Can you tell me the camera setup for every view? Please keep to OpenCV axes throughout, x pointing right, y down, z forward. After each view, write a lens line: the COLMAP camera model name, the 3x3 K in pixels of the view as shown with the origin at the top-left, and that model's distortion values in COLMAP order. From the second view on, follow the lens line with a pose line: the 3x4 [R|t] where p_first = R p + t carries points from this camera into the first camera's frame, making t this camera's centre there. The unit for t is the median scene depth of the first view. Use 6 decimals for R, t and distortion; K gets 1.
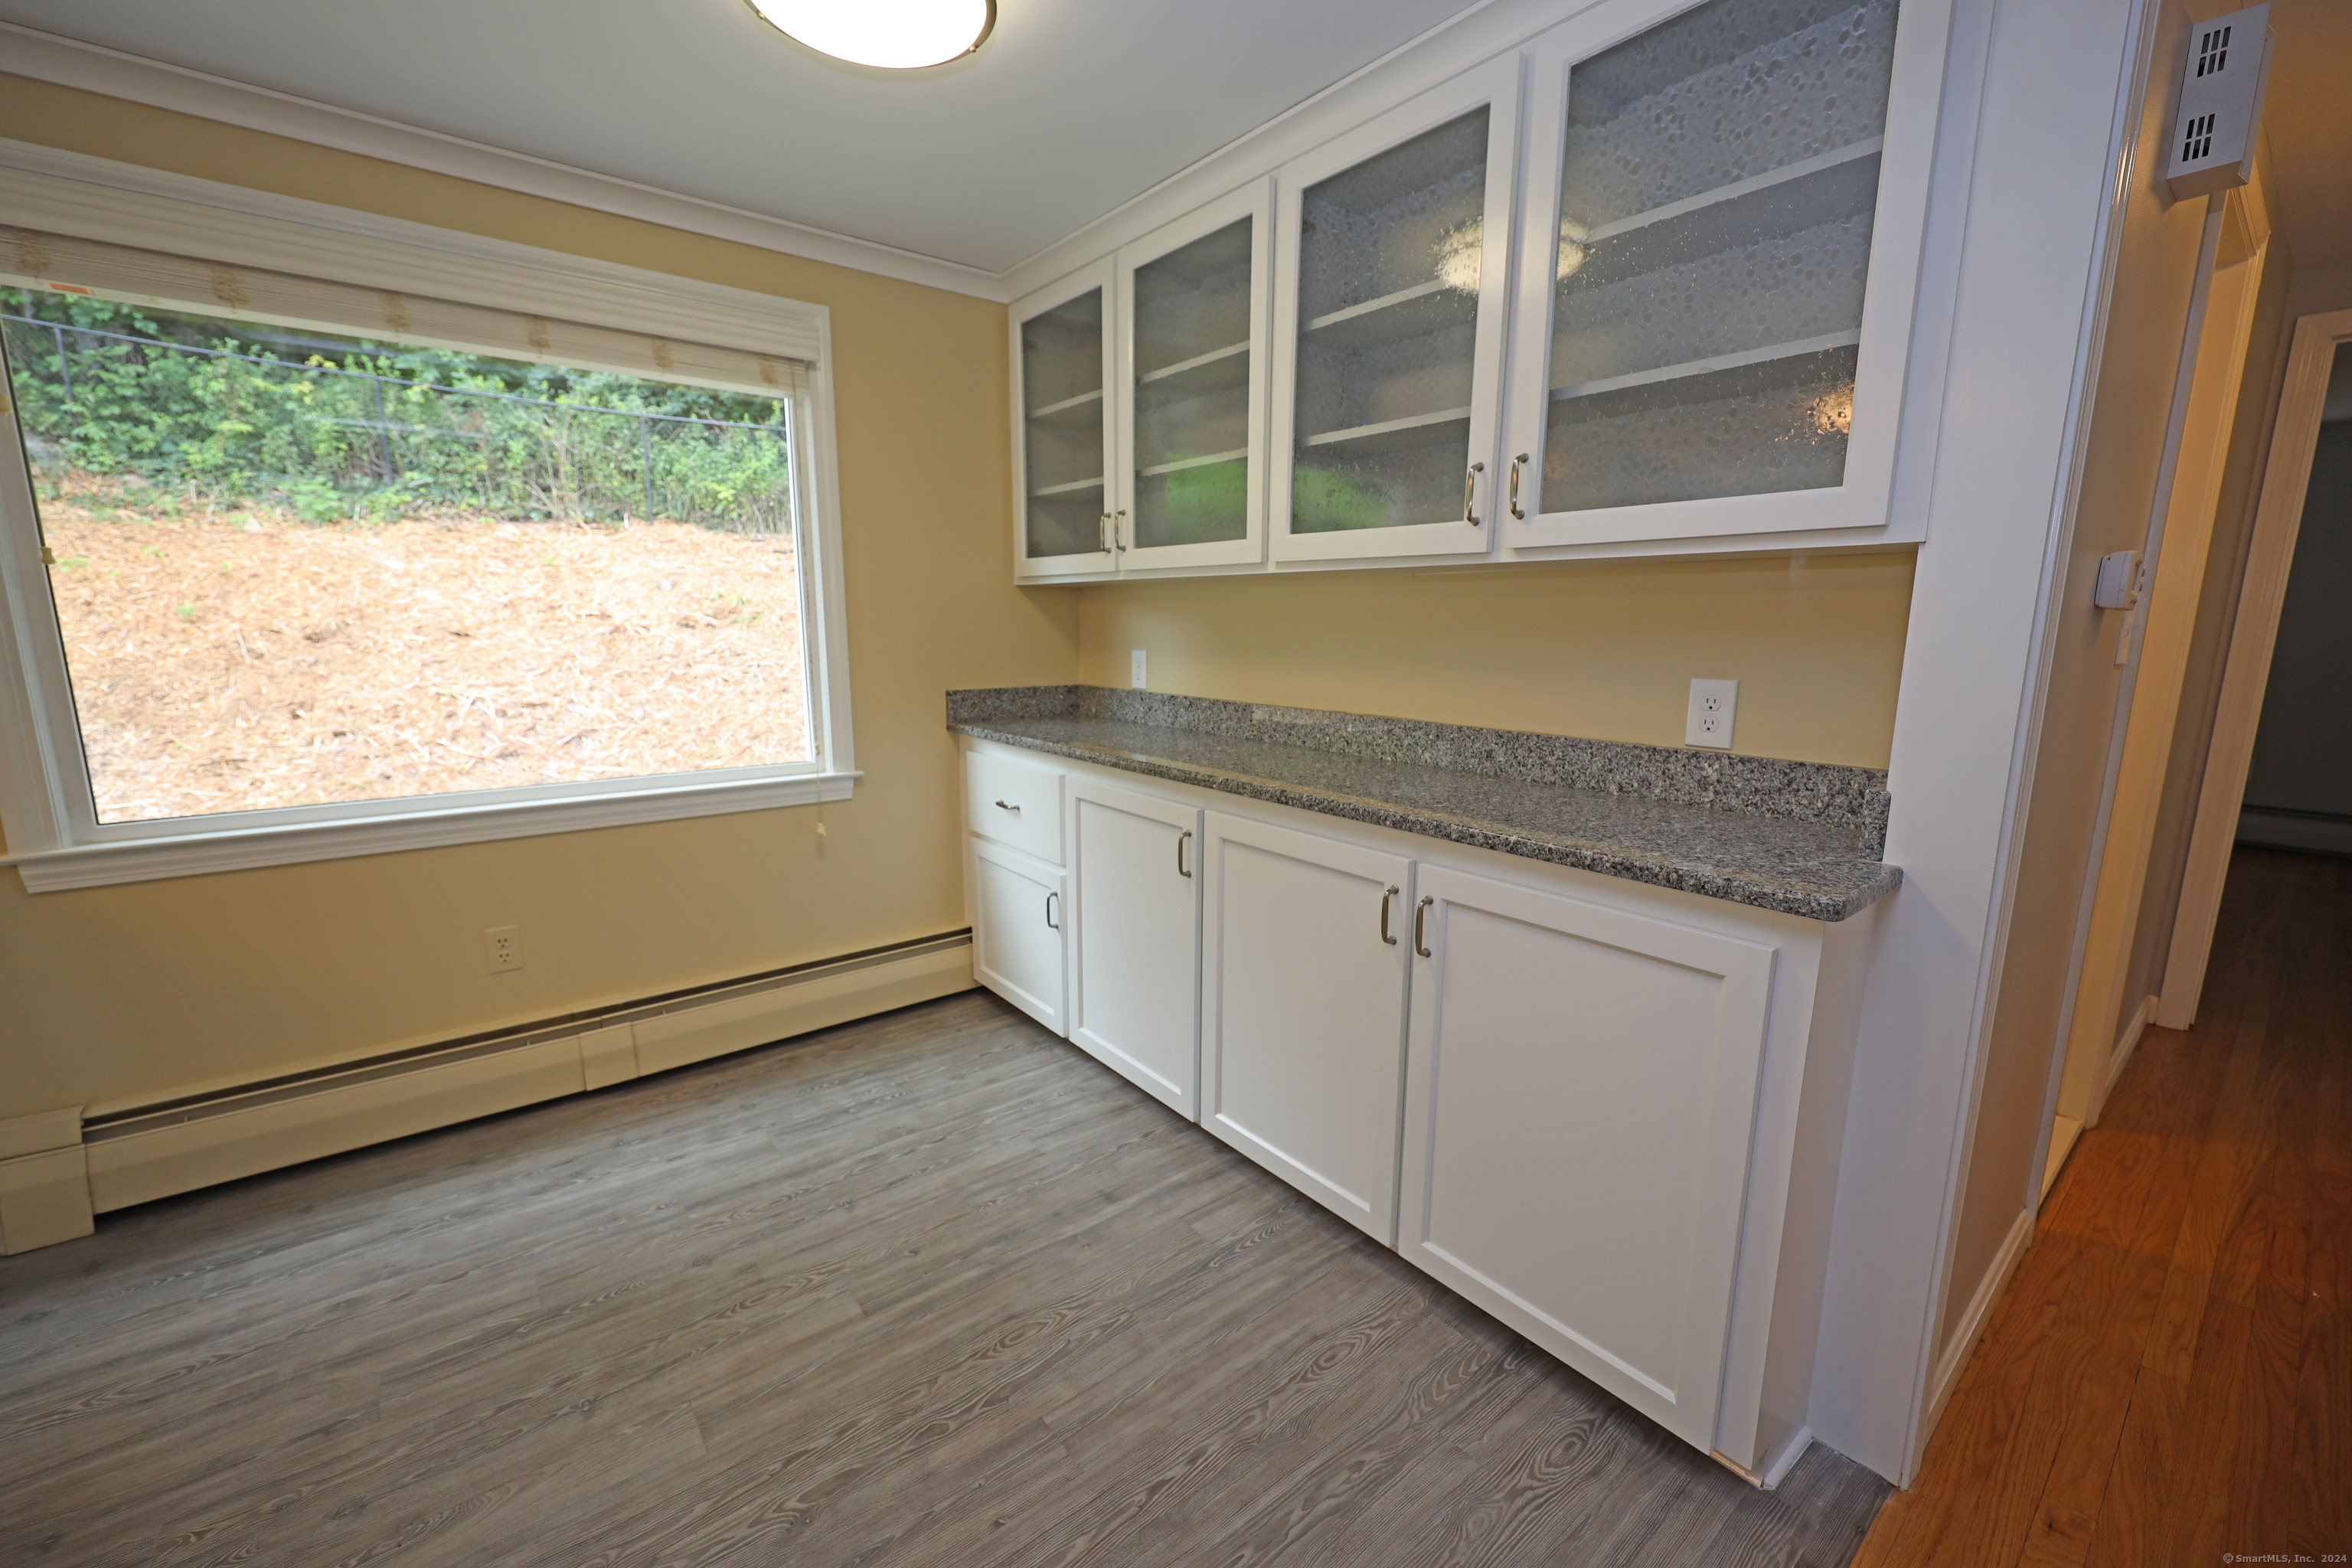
lens RADIAL K [[931.9, 0, 1176.0], [0, 931.9, 784.0], [0, 0, 1]] dist [-0.000216, -0.000232]
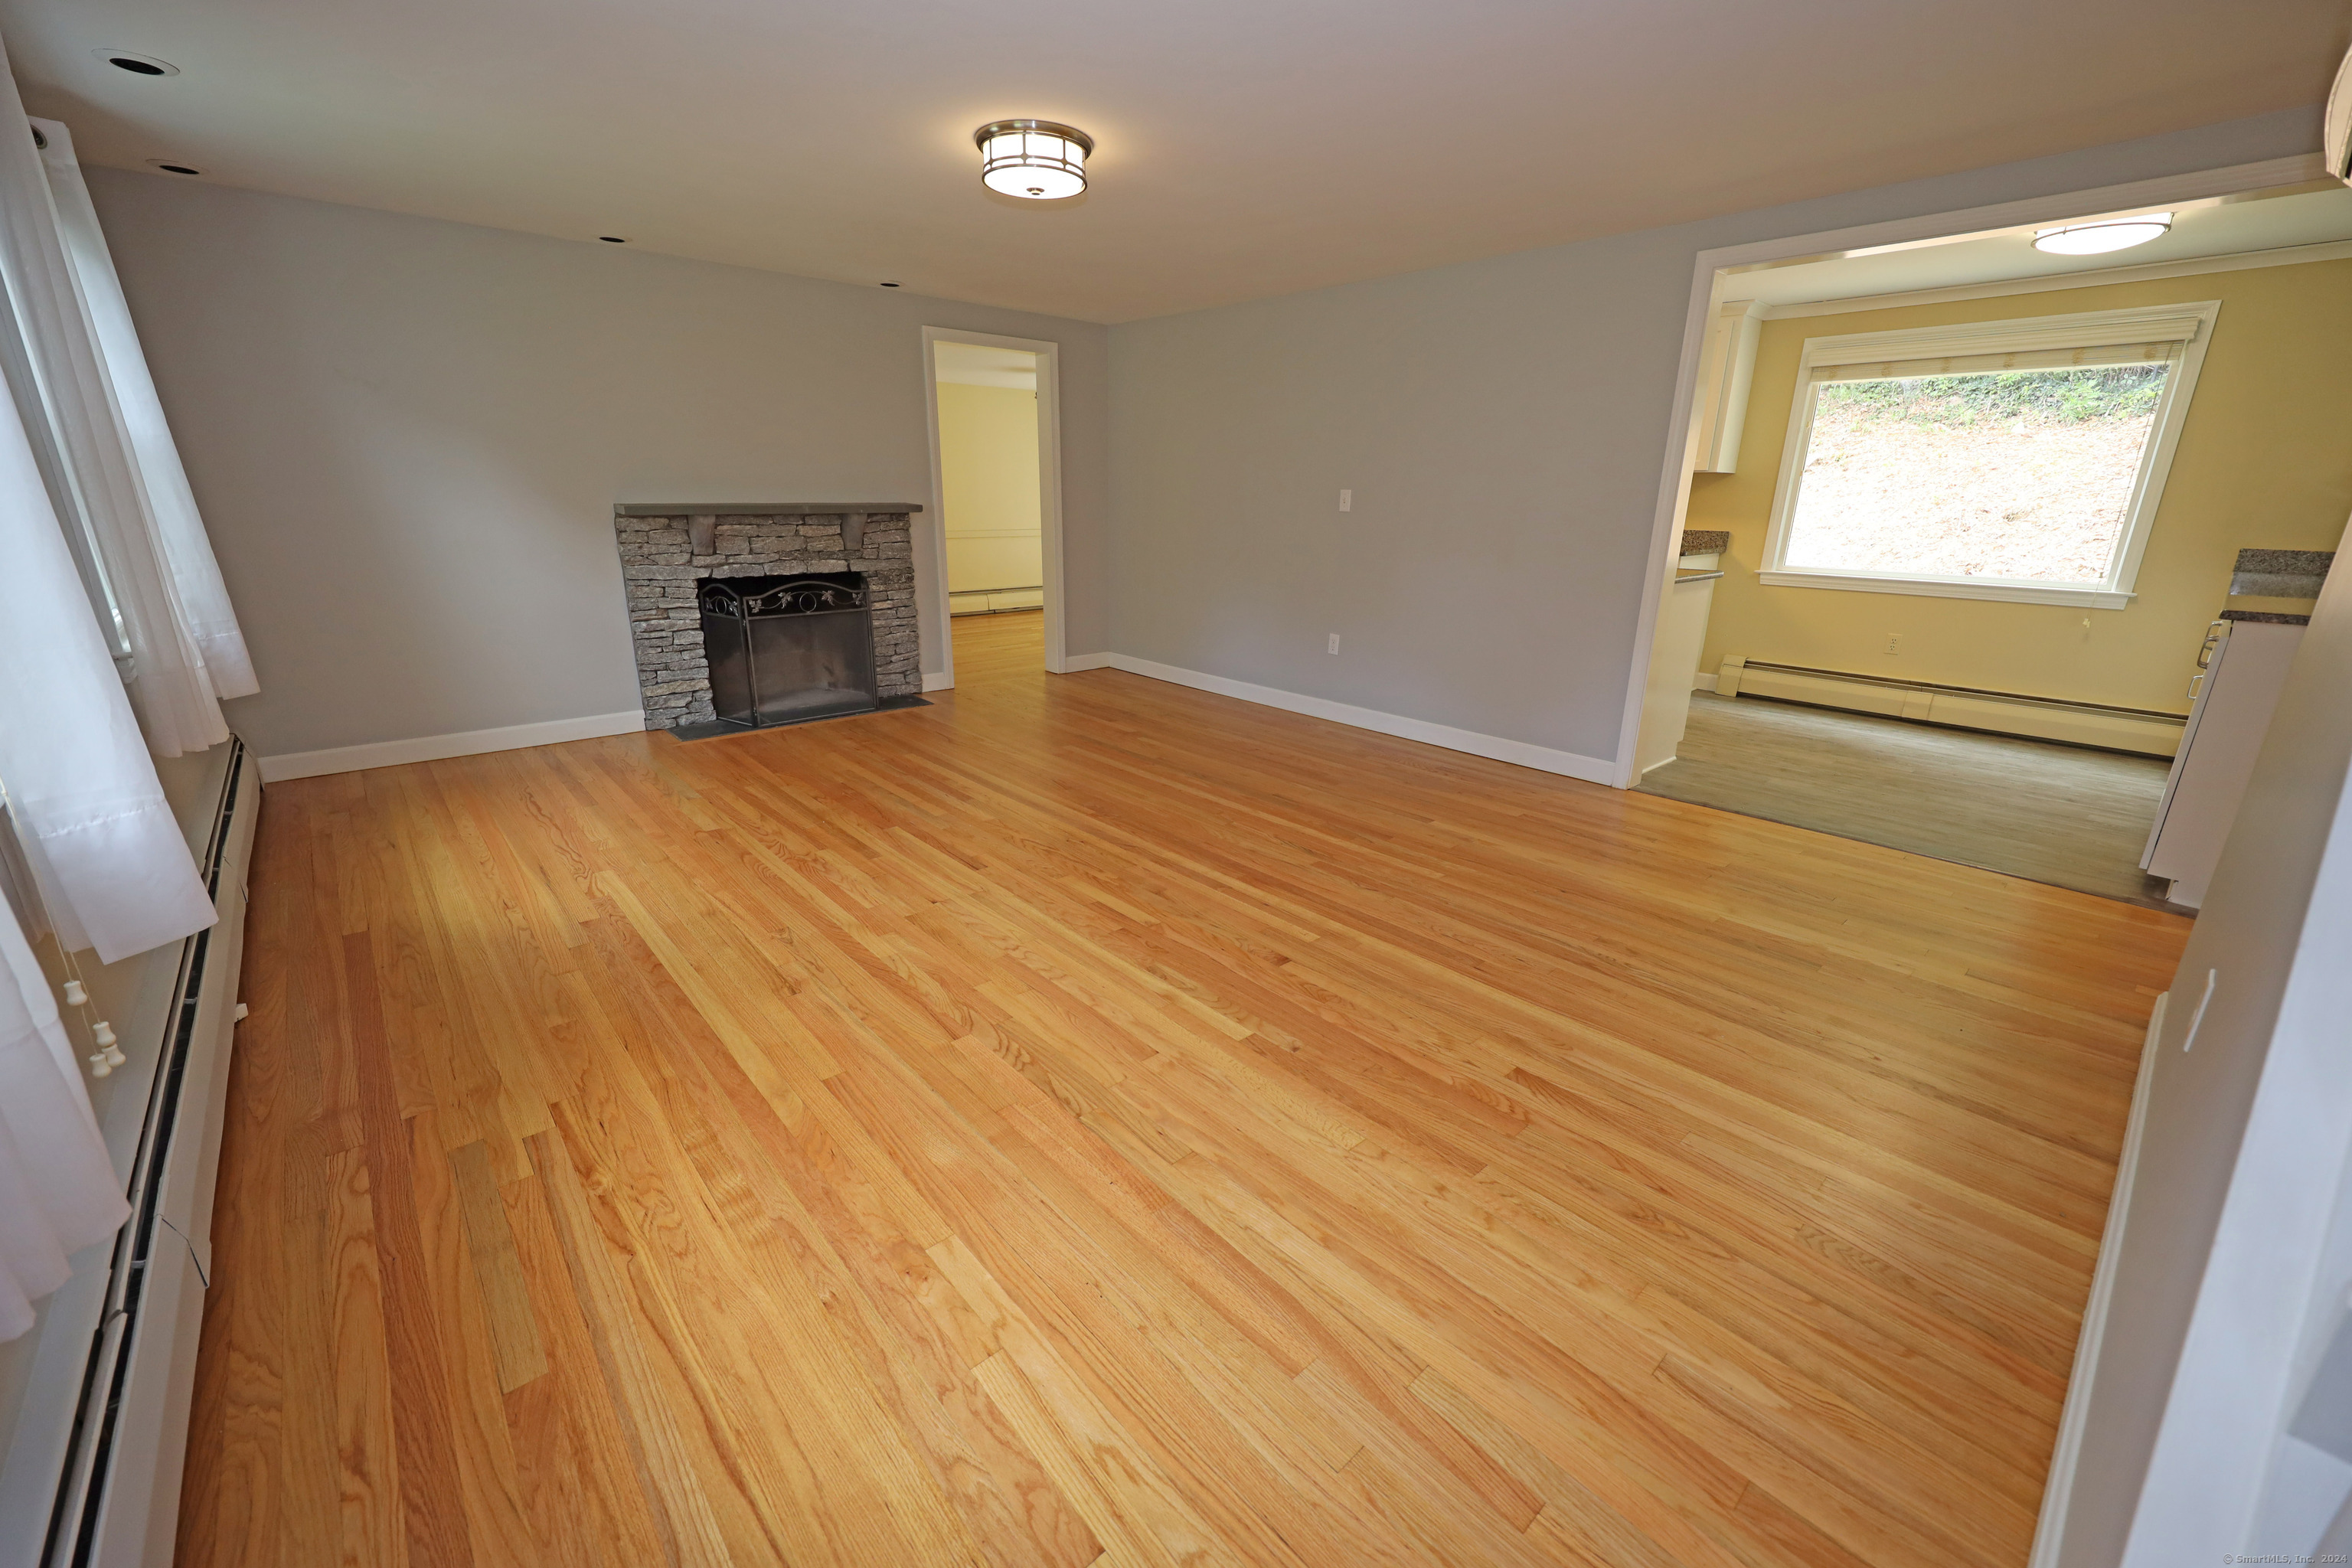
lens RADIAL K [[928.5, 0, 1182.1], [0, 928.5, 778.6], [0, 0, 1]] dist [0.000567, 0.000102]
pose [[0.056231, 0.290049, -0.955358, 1.419032], [-0.184401, 0.943428, 0.275573, 0.176643], [0.981241, 0.160673, 0.106535, -0.881970]]
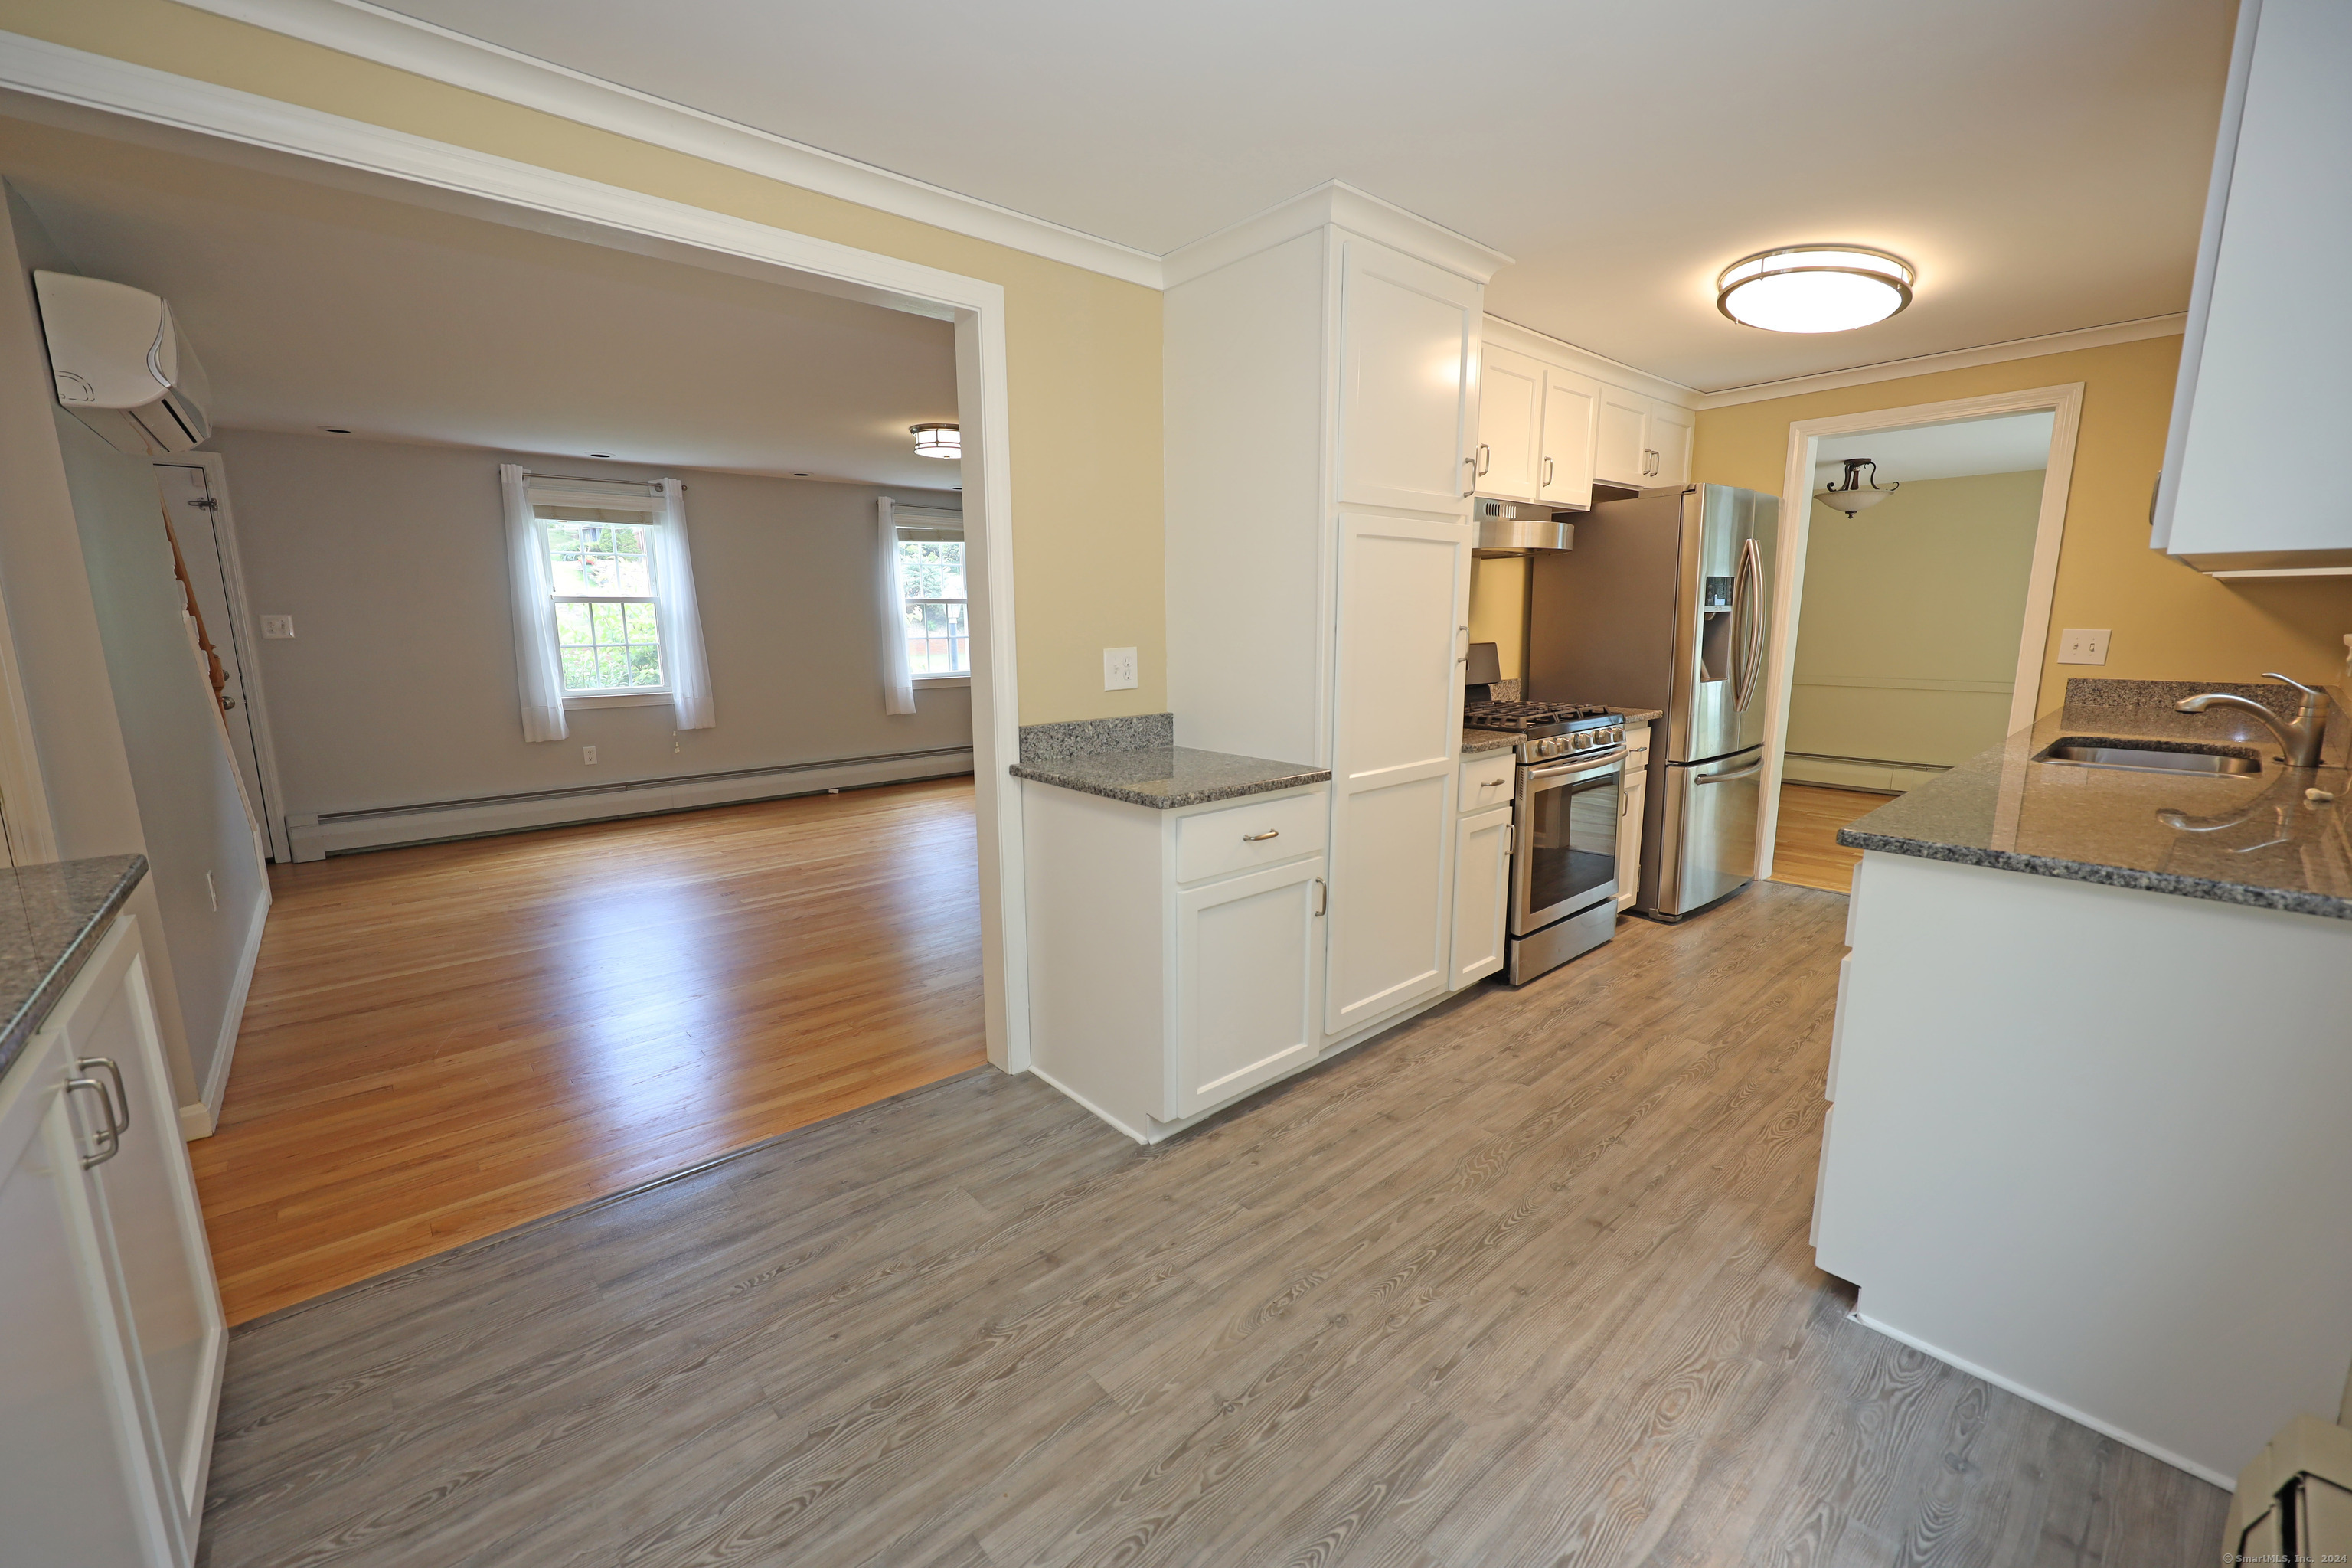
lens RADIAL K [[937.2, 0, 1177.8], [0, 937.2, 787.0], [0, 0, 1]] dist [-0.000146, -0.000162]
pose [[-0.998894, 0.011110, -0.045684, -0.335866], [-0.005545, 0.937054, 0.349141, -0.206755], [0.046688, 0.349008, -0.935956, 1.076736]]
